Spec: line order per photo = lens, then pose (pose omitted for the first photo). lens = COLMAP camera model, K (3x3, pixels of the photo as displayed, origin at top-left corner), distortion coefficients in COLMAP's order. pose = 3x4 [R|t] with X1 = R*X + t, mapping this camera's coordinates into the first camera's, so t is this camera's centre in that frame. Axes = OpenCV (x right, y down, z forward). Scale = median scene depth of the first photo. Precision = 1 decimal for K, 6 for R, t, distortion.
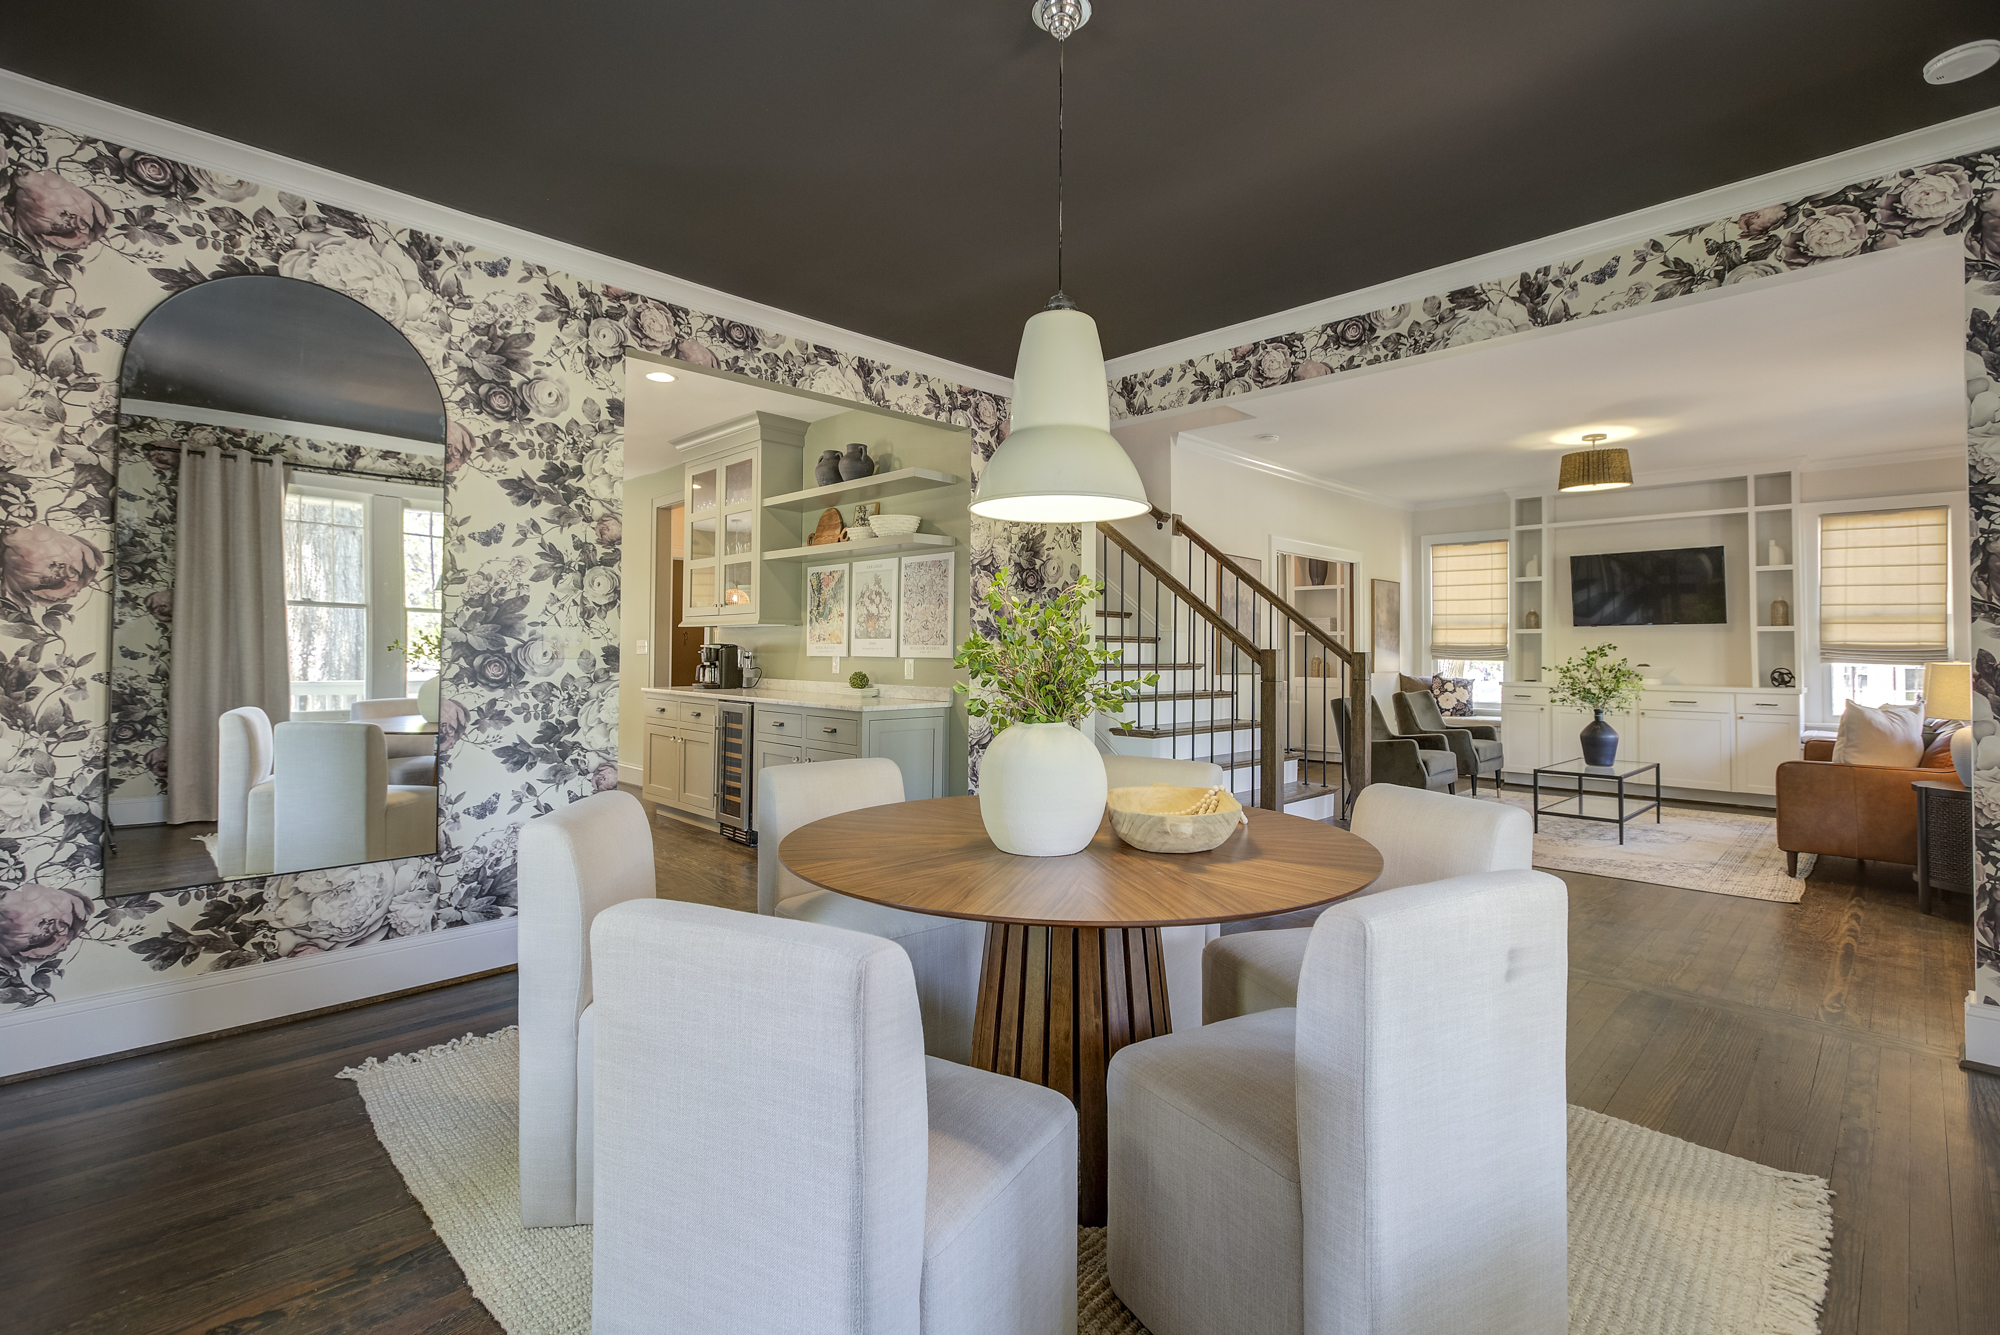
lens RADIAL K [[925.1, 0, 1005.8], [0, 925.1, 630.5], [0, 0, 1]] dist [-0.000505, 0.000080]
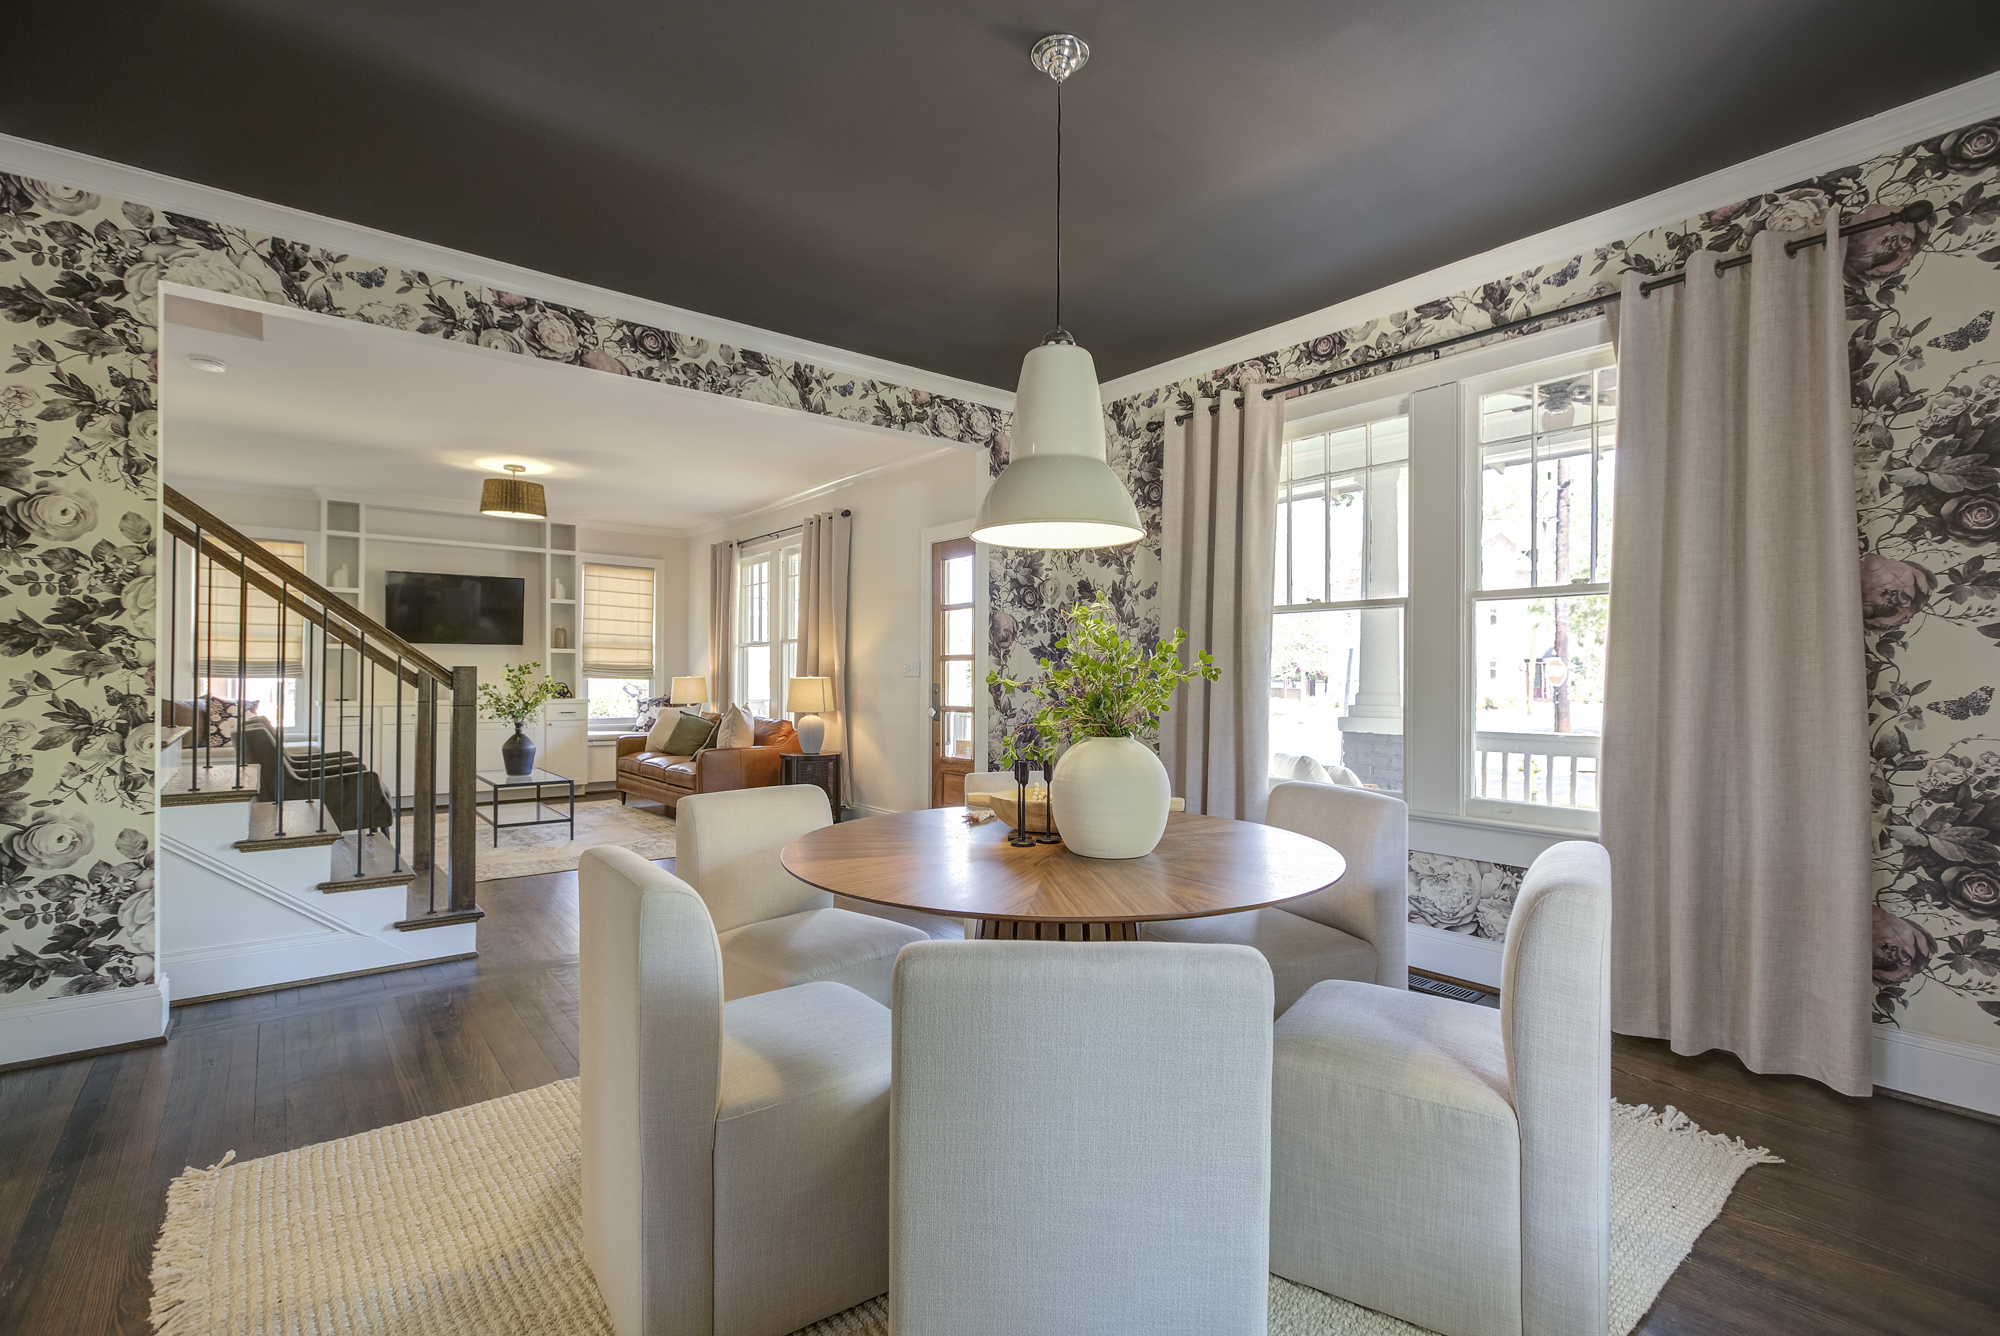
lens RADIAL K [[905.7, 0, 1000.0], [0, 905.7, 668.0], [0, 0, 1]] dist [-0.010813, 0.000057]
pose [[0.102366, 0.005060, 0.994734, -0.306354], [-0.027192, 0.999628, -0.002287, 0.007778], [-0.994375, -0.026815, 0.102465, 0.301564]]
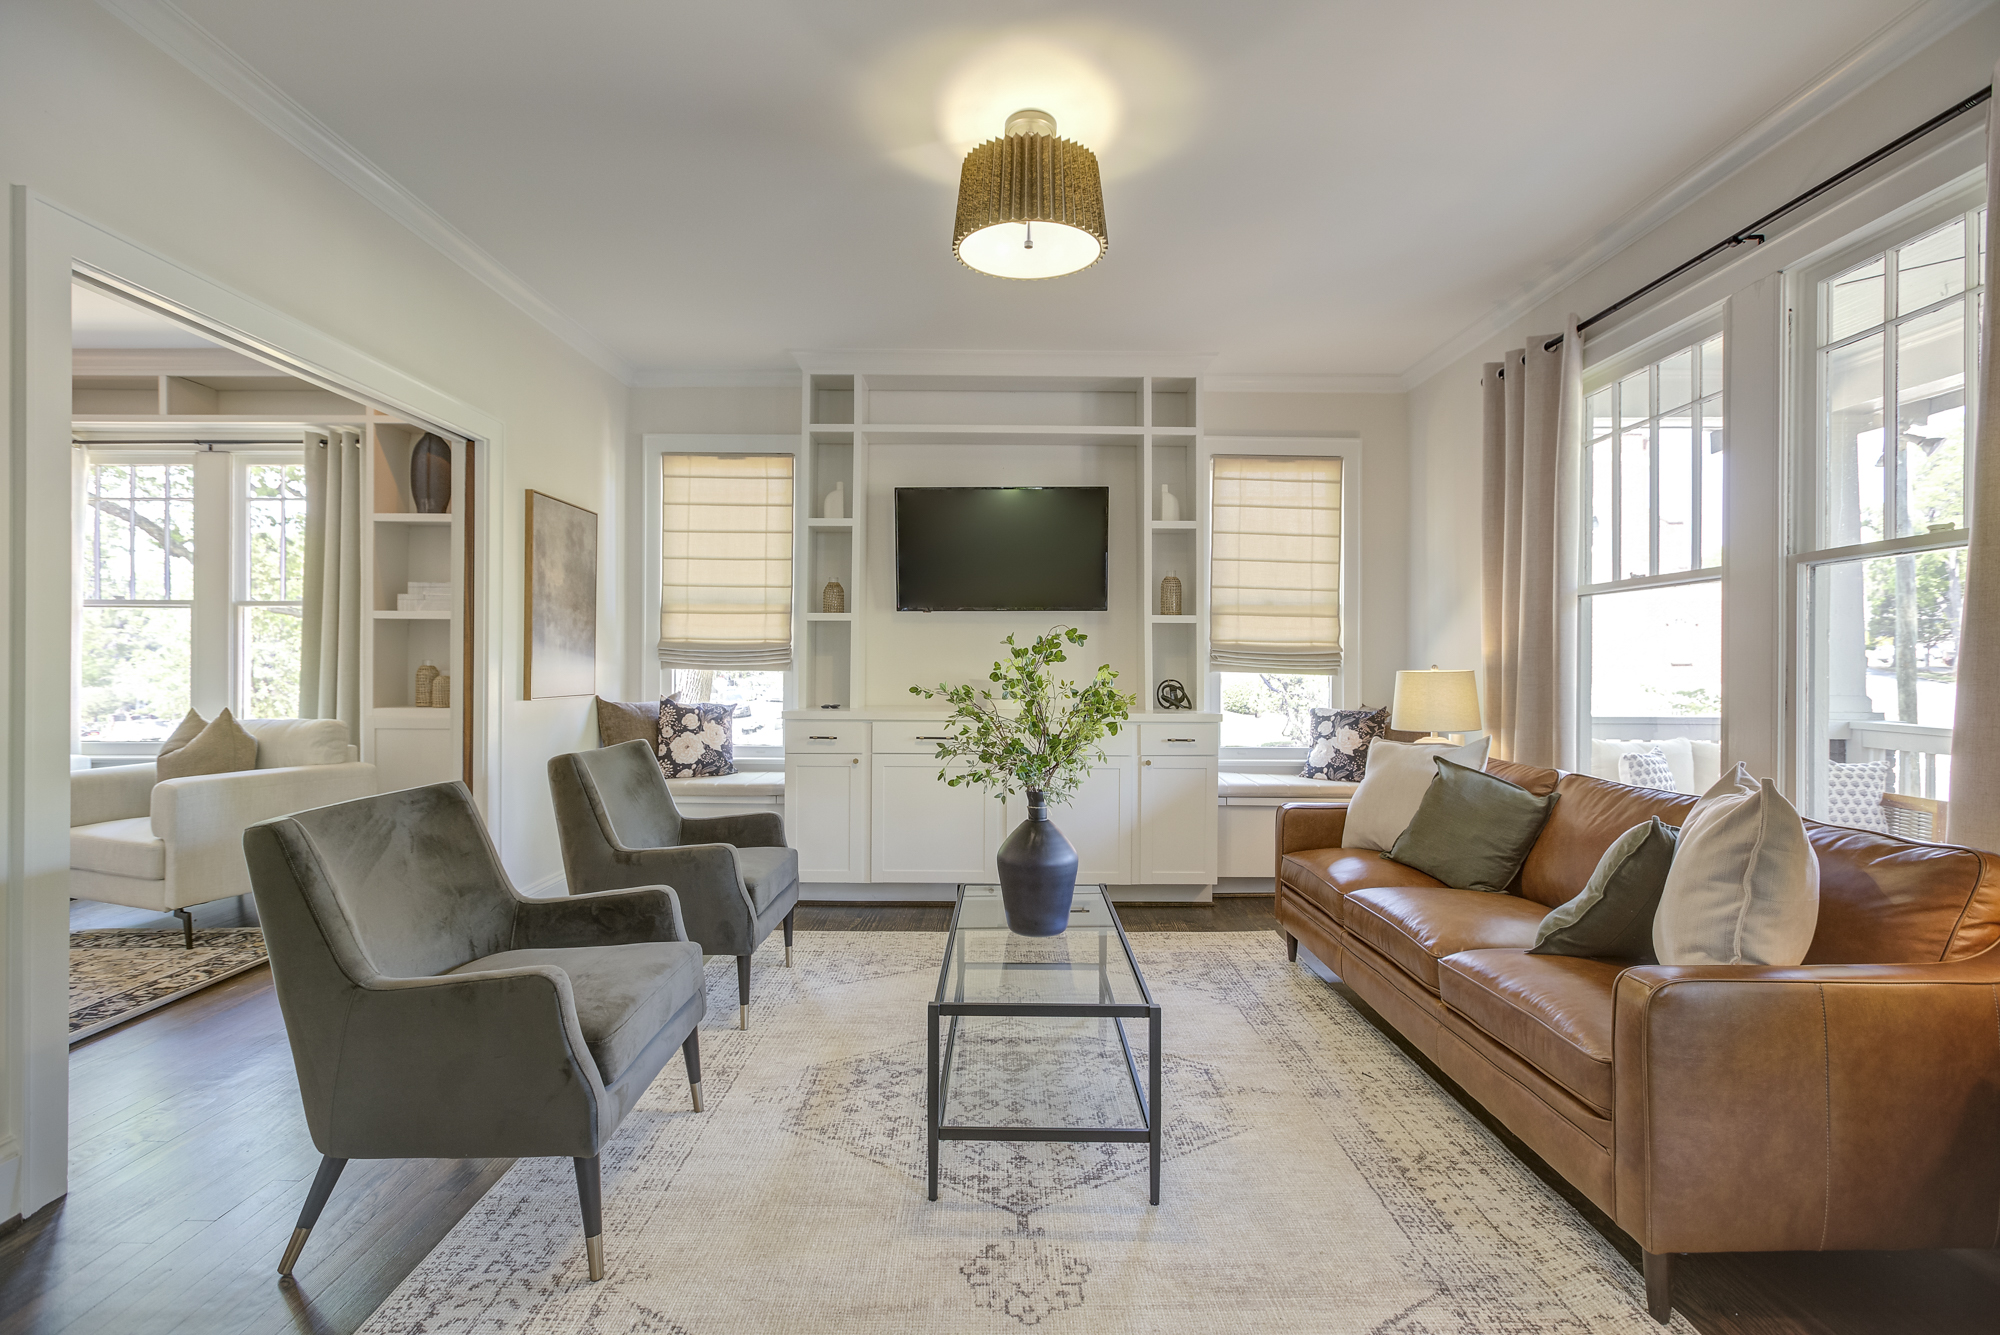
lens RADIAL K [[869.4, 0, 1000.0], [0, 869.4, 667.5], [0, 0, 1]] dist [0.000375, 0.000039]
pose [[0.709821, -0.002975, 0.704376, 0.321546], [-0.018459, 0.999569, 0.022824, 0.020310], [-0.704140, -0.029203, 0.709460, 0.660987]]
